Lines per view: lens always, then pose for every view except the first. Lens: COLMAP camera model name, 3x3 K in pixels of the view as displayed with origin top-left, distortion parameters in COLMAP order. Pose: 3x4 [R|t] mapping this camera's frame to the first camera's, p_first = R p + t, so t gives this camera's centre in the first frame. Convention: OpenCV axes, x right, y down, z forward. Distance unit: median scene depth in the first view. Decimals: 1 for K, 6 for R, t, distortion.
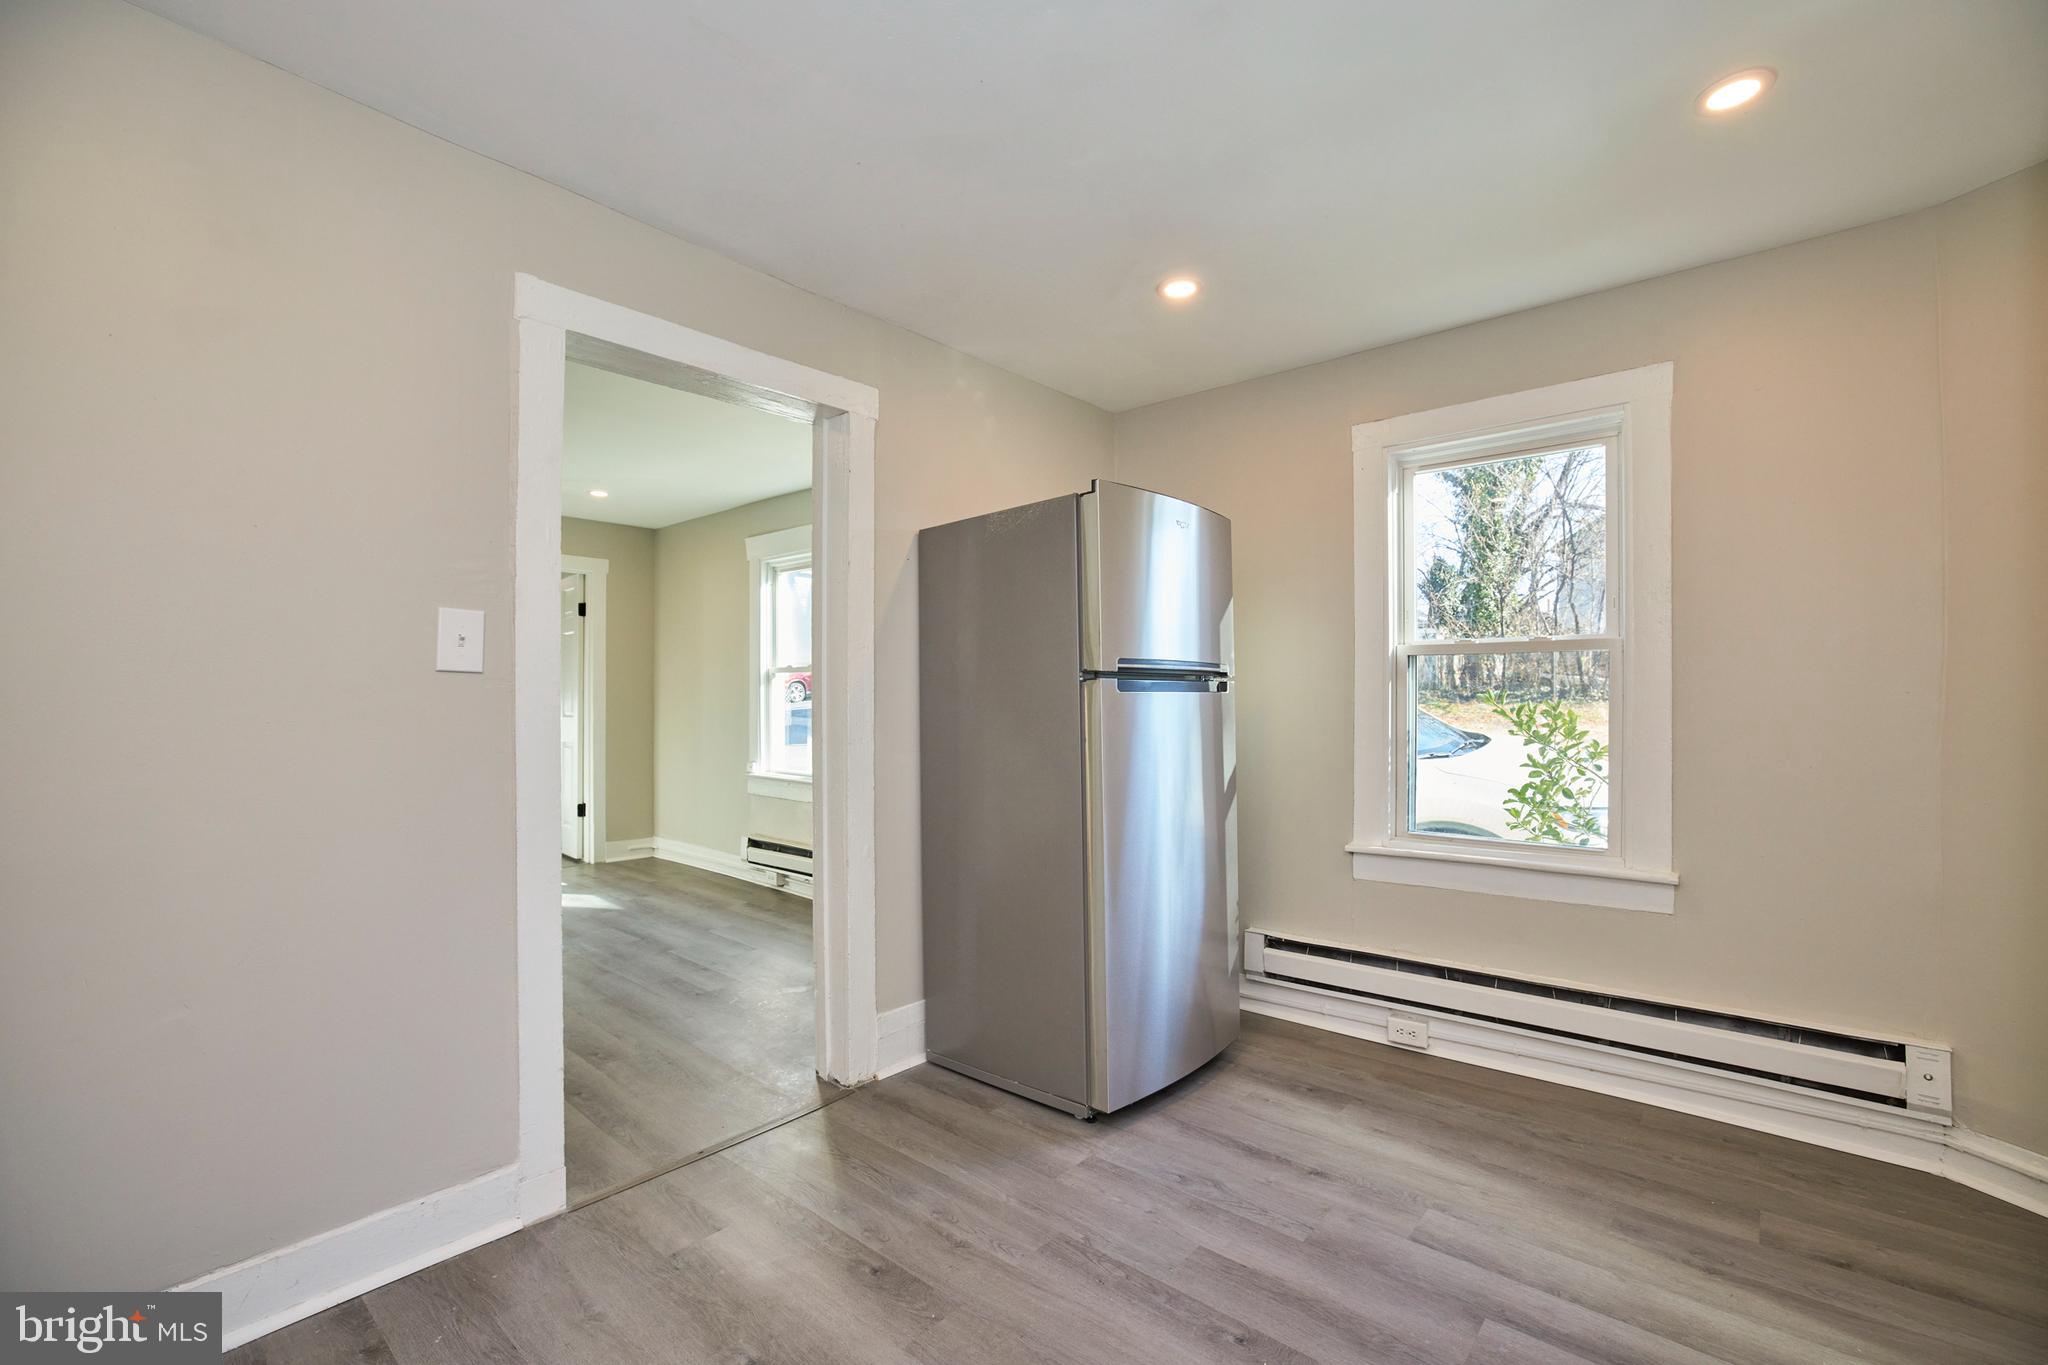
lens RADIAL K [[881.2, 0, 1071.0], [0, 881.2, 698.8], [0, 0, 1]] dist [-0.039939, 0.009830]
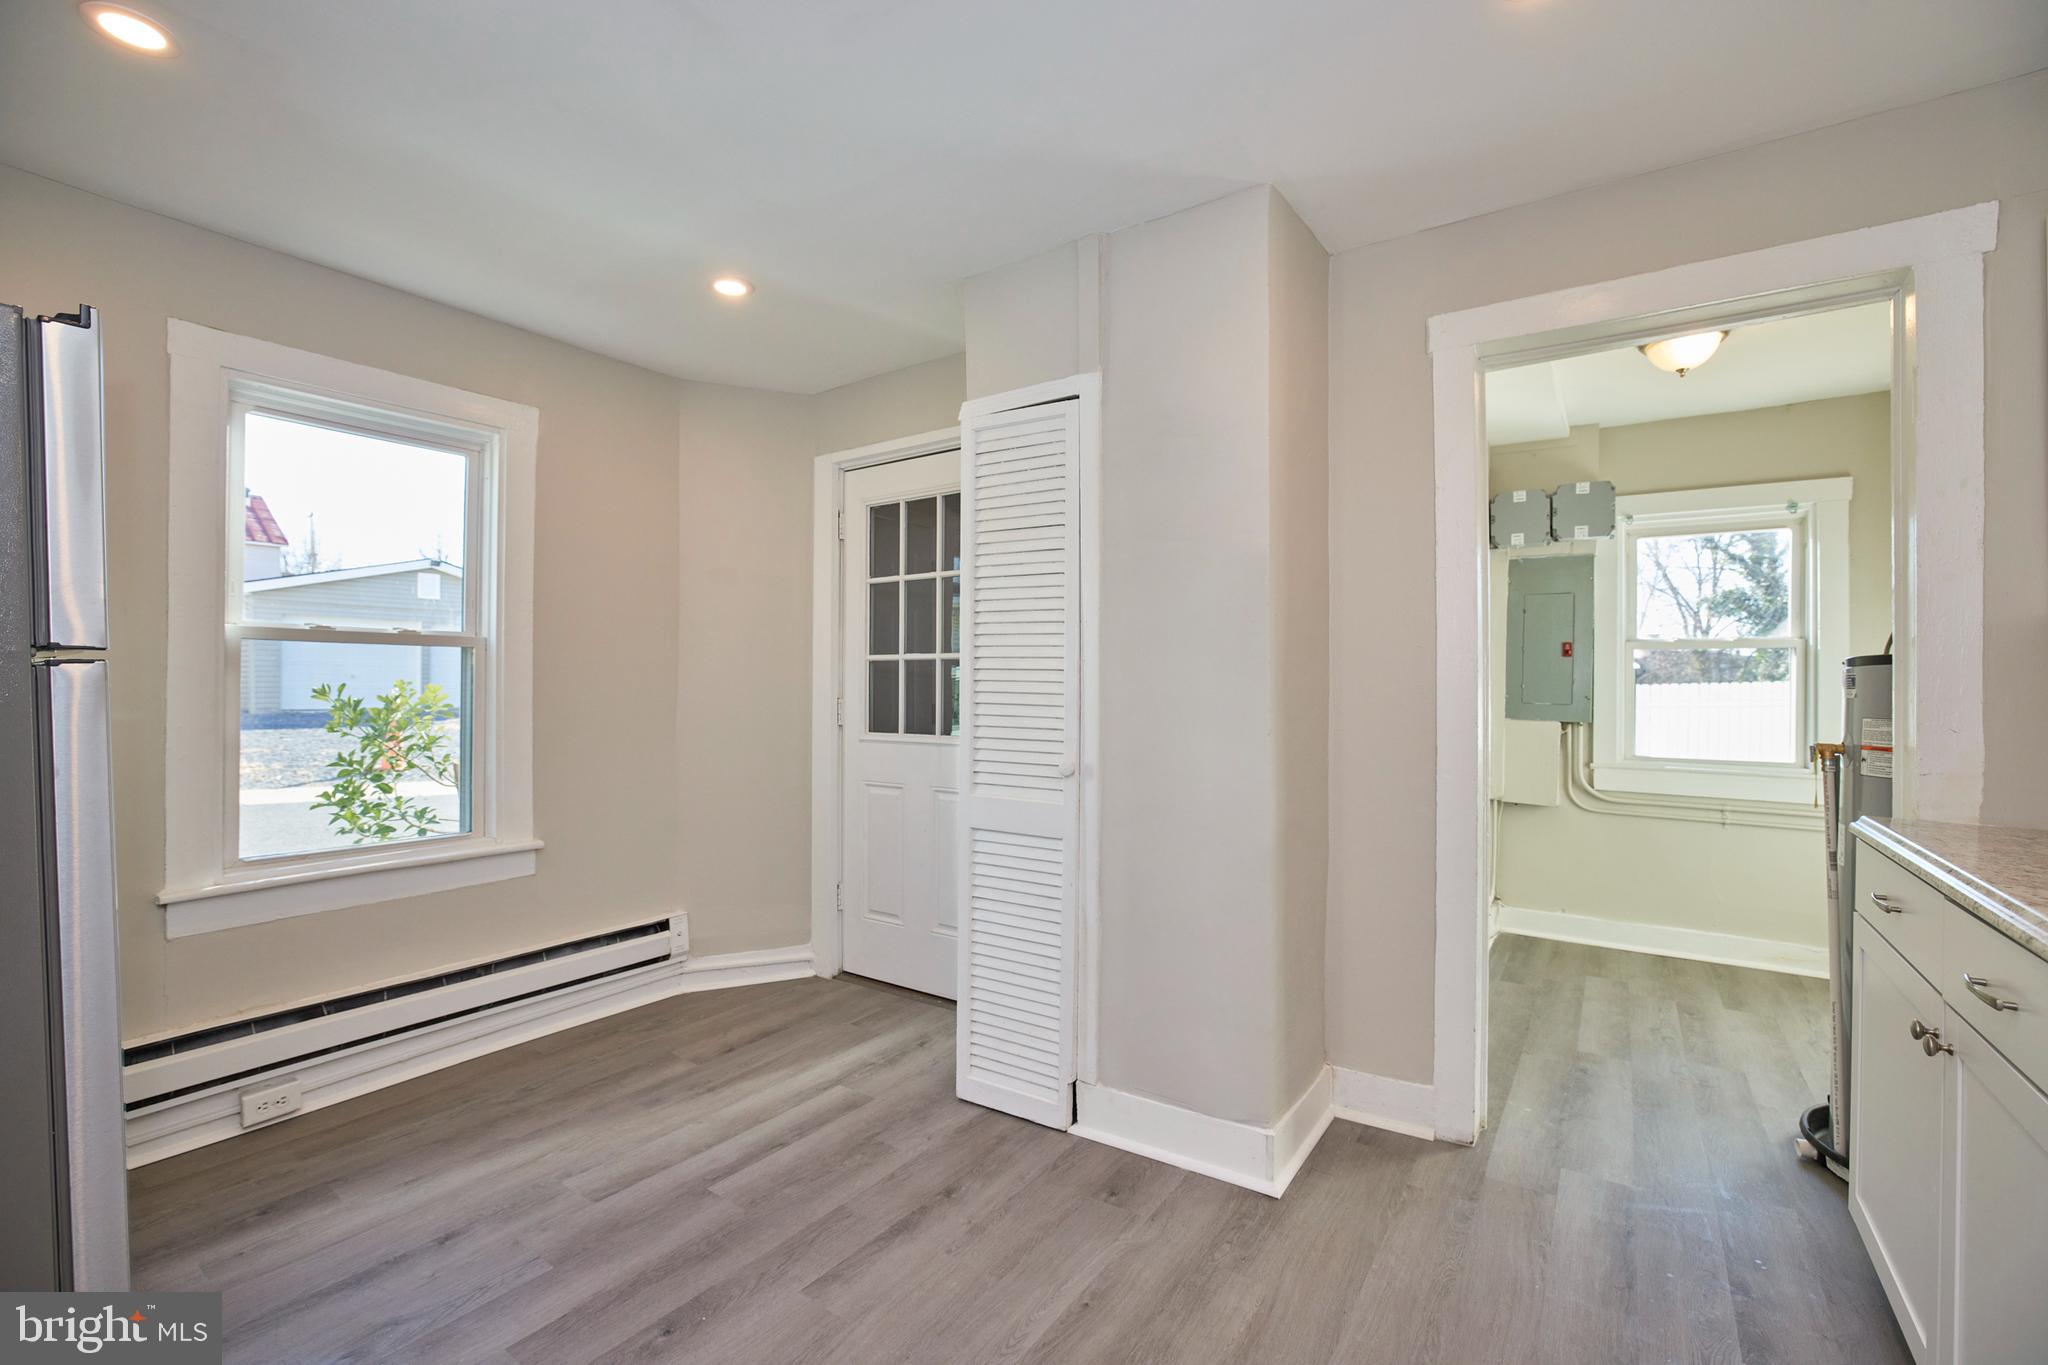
lens RADIAL K [[881.2, 0, 1003.4], [0, 881.2, 691.9], [0, 0, 1]] dist [-0.039939, 0.009830]
pose [[-0.080847, -0.000329, 0.996726, -0.600510], [-0.000731, 1.000000, 0.000271, -0.002180], [-0.996726, -0.000707, -0.080847, 0.498136]]
